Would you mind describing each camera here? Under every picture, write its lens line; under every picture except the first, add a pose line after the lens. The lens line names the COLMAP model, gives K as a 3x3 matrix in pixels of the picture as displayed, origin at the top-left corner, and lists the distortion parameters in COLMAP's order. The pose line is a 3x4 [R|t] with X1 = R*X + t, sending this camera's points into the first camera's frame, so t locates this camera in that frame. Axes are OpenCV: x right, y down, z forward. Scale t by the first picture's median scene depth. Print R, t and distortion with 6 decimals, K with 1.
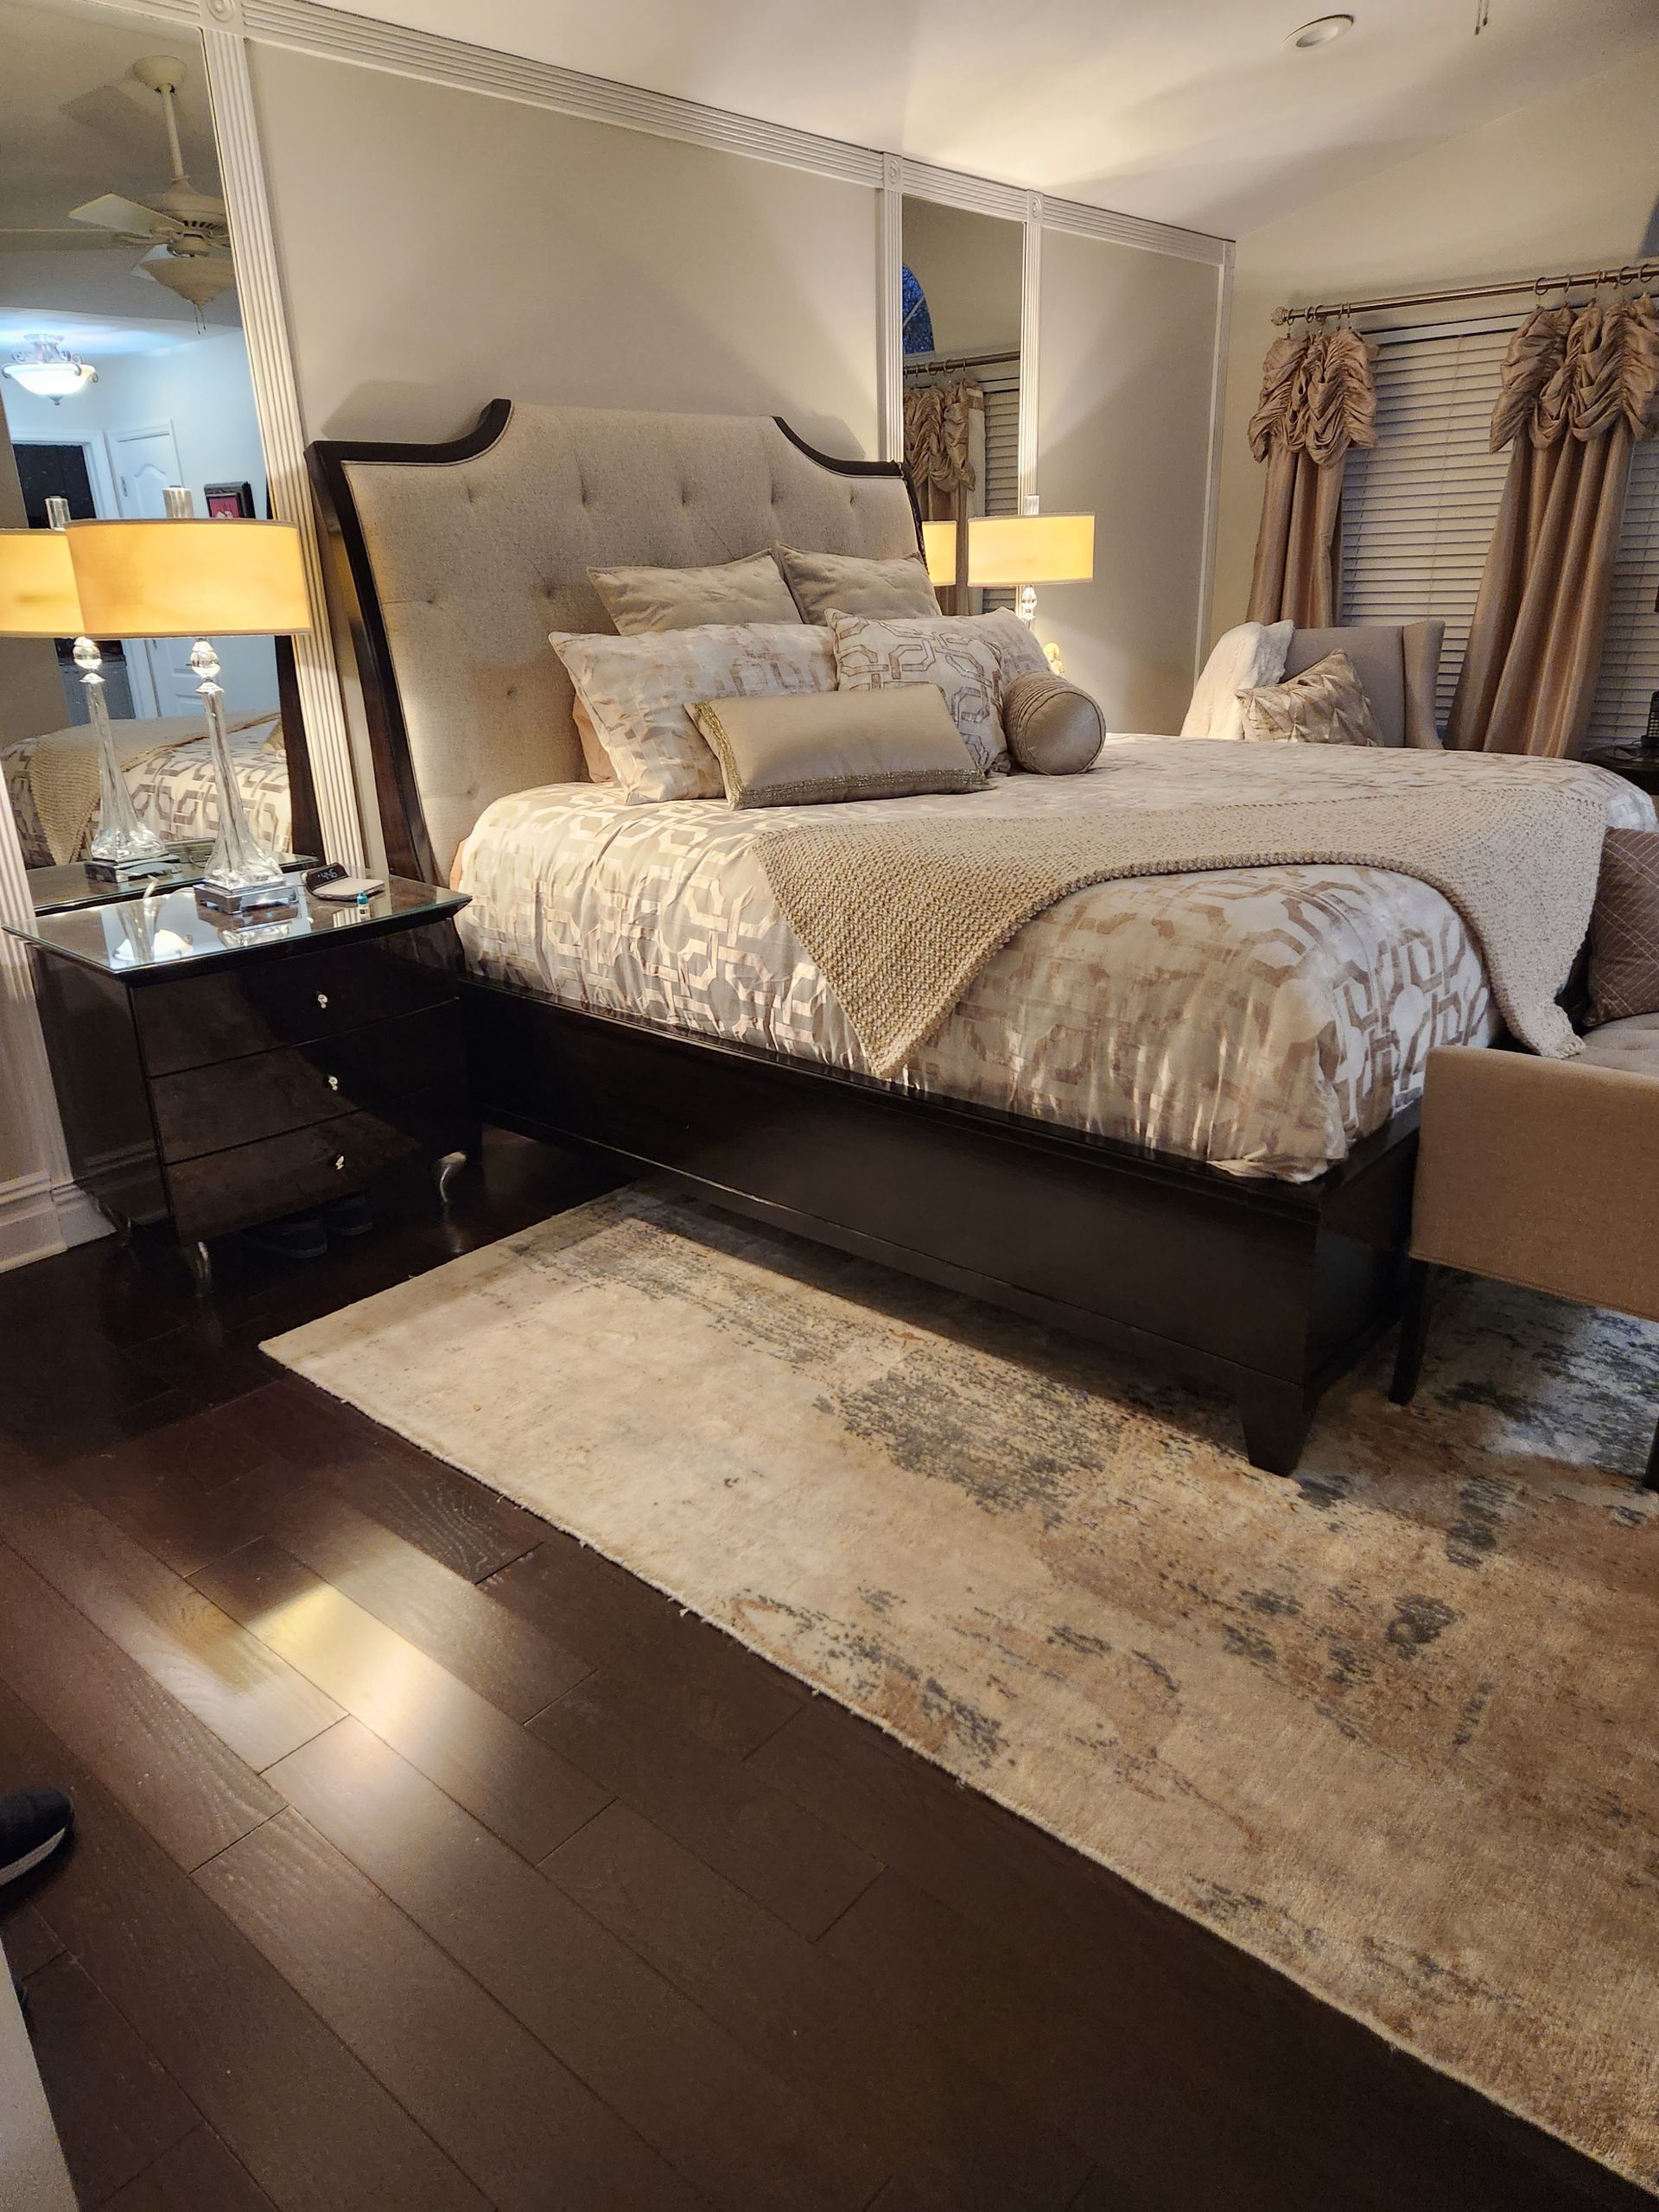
lens RADIAL K [[1501.7, 0, 831.6], [0, 1501.7, 1100.4], [0, 0, 1]] dist [0.048156, -0.035606]
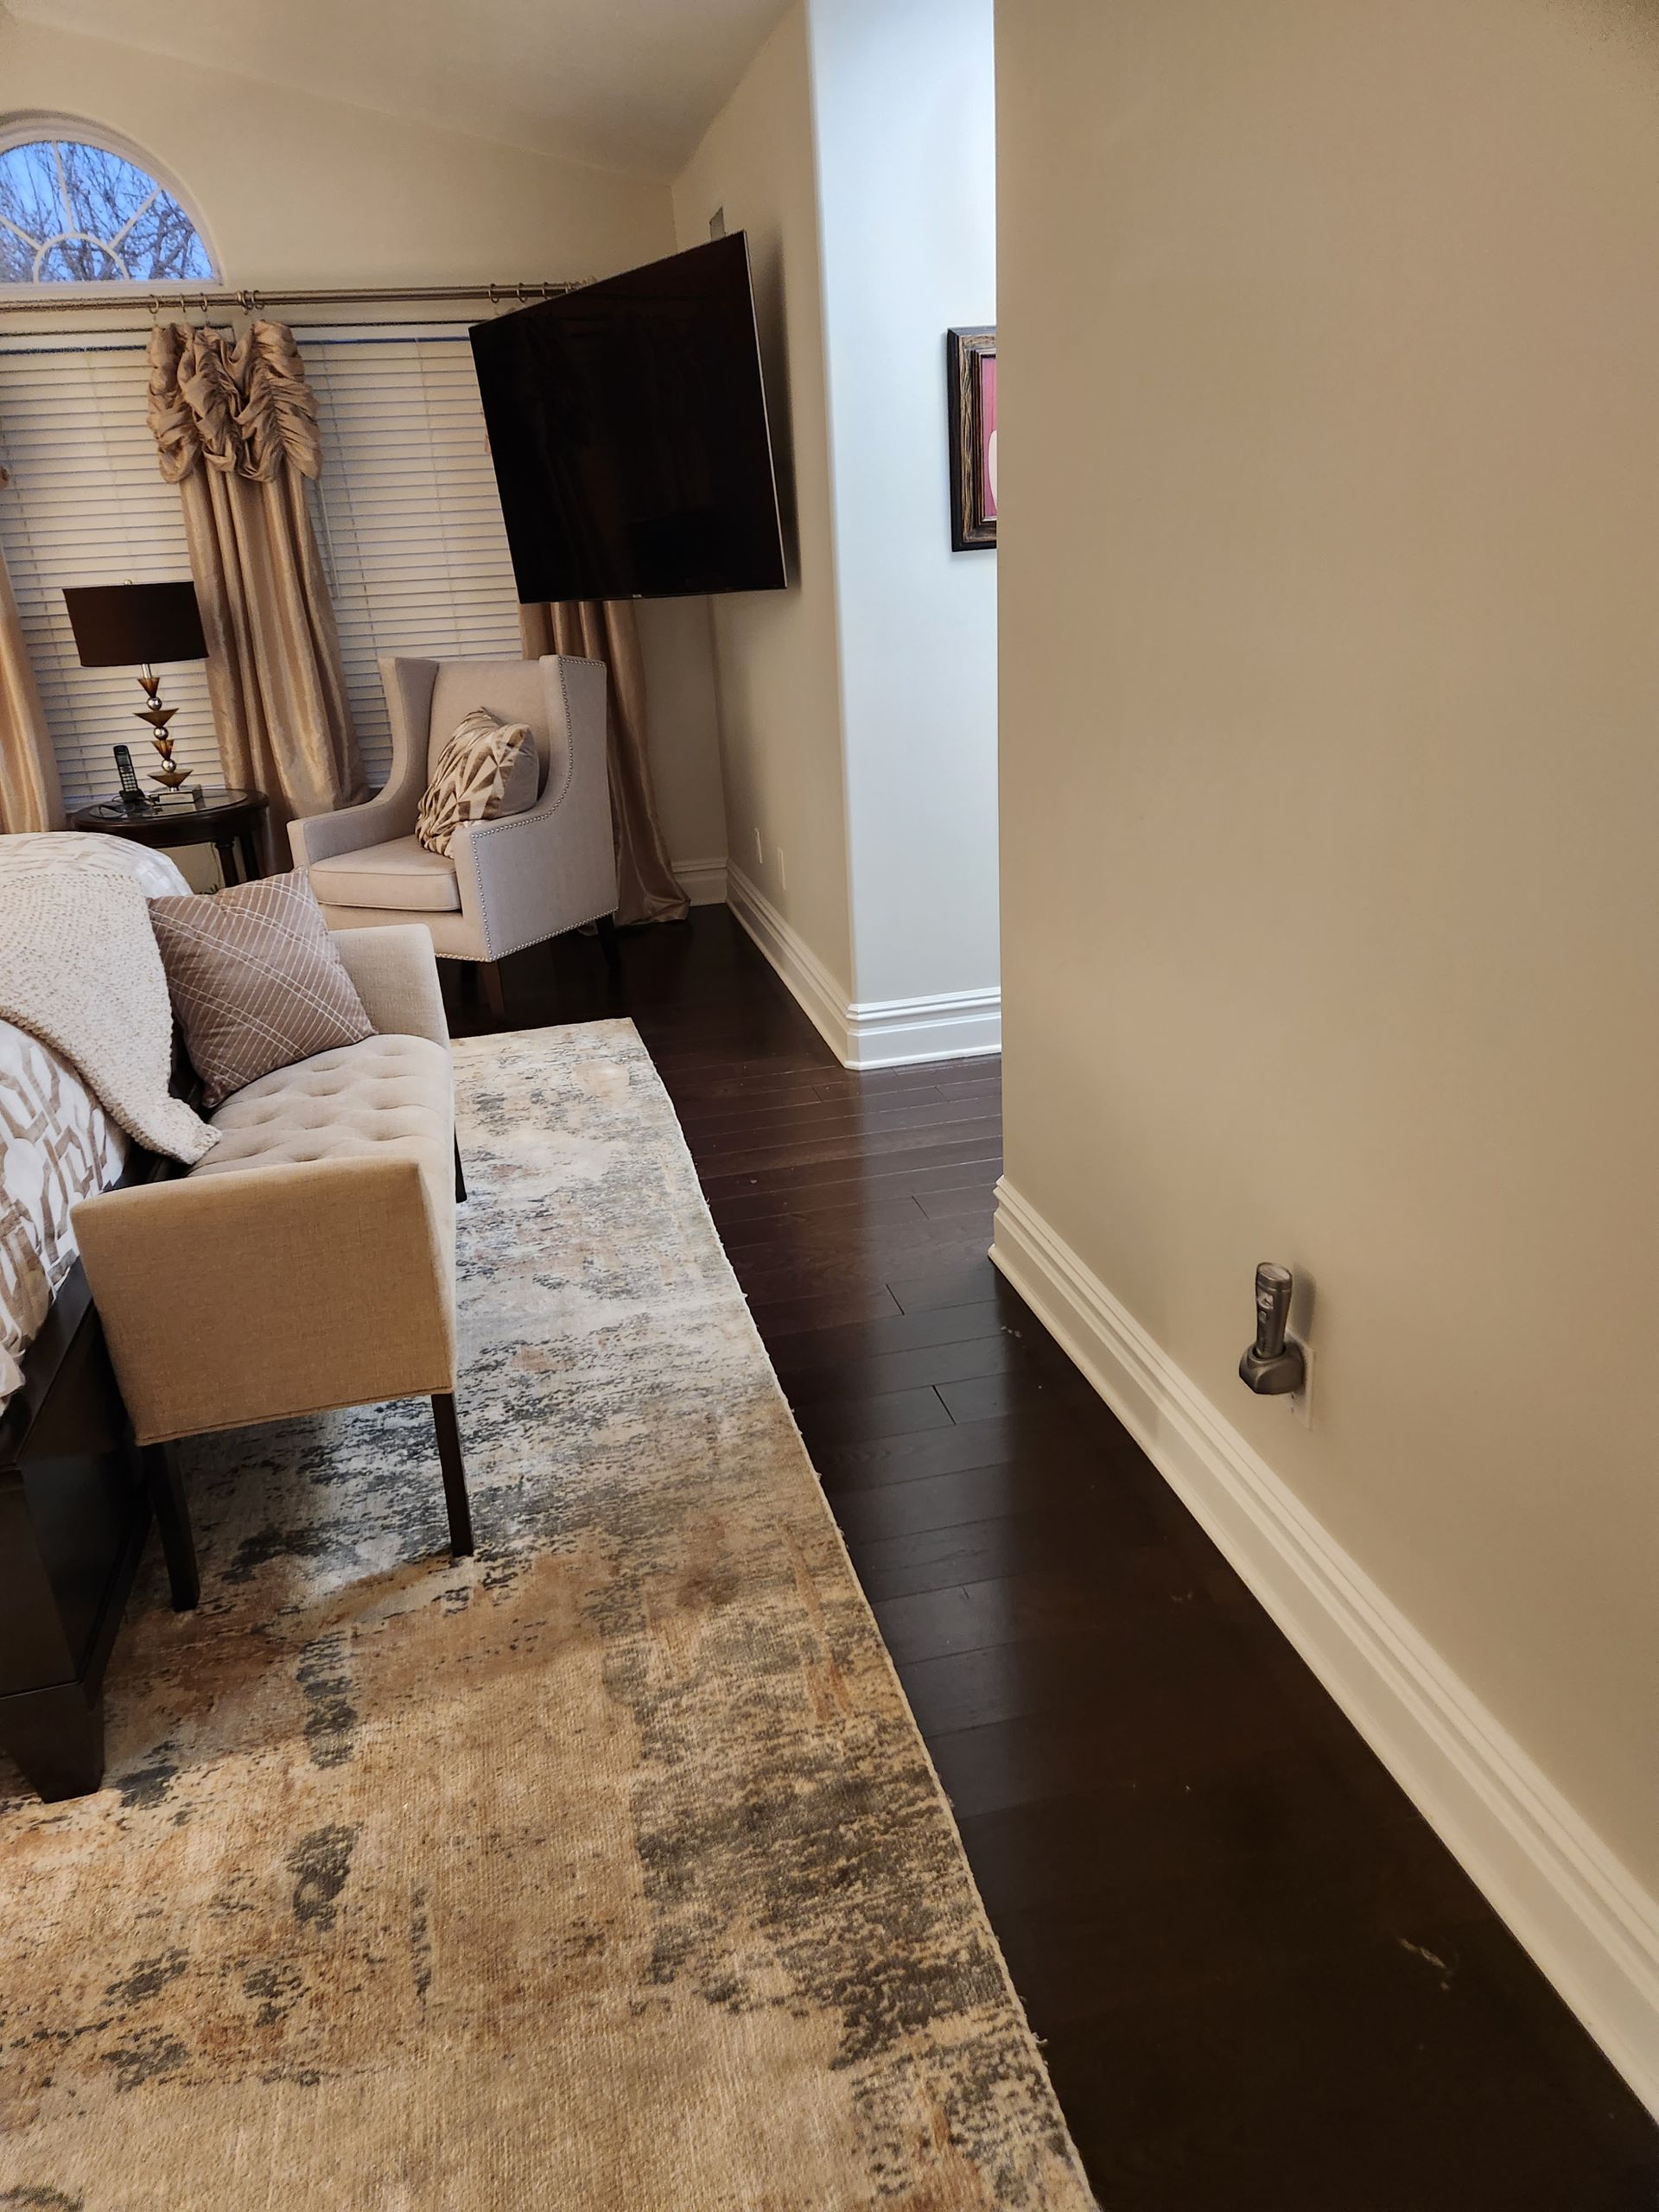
lens RADIAL K [[1501.7, 0, 821.3], [0, 1501.7, 1091.2], [0, 0, 1]] dist [0.048156, -0.035606]
pose [[0.601378, -0.292434, 0.743523, 0.043075], [0.320196, 0.940820, 0.111050, -0.054461], [-0.731996, 0.171291, 0.659425, 0.136266]]
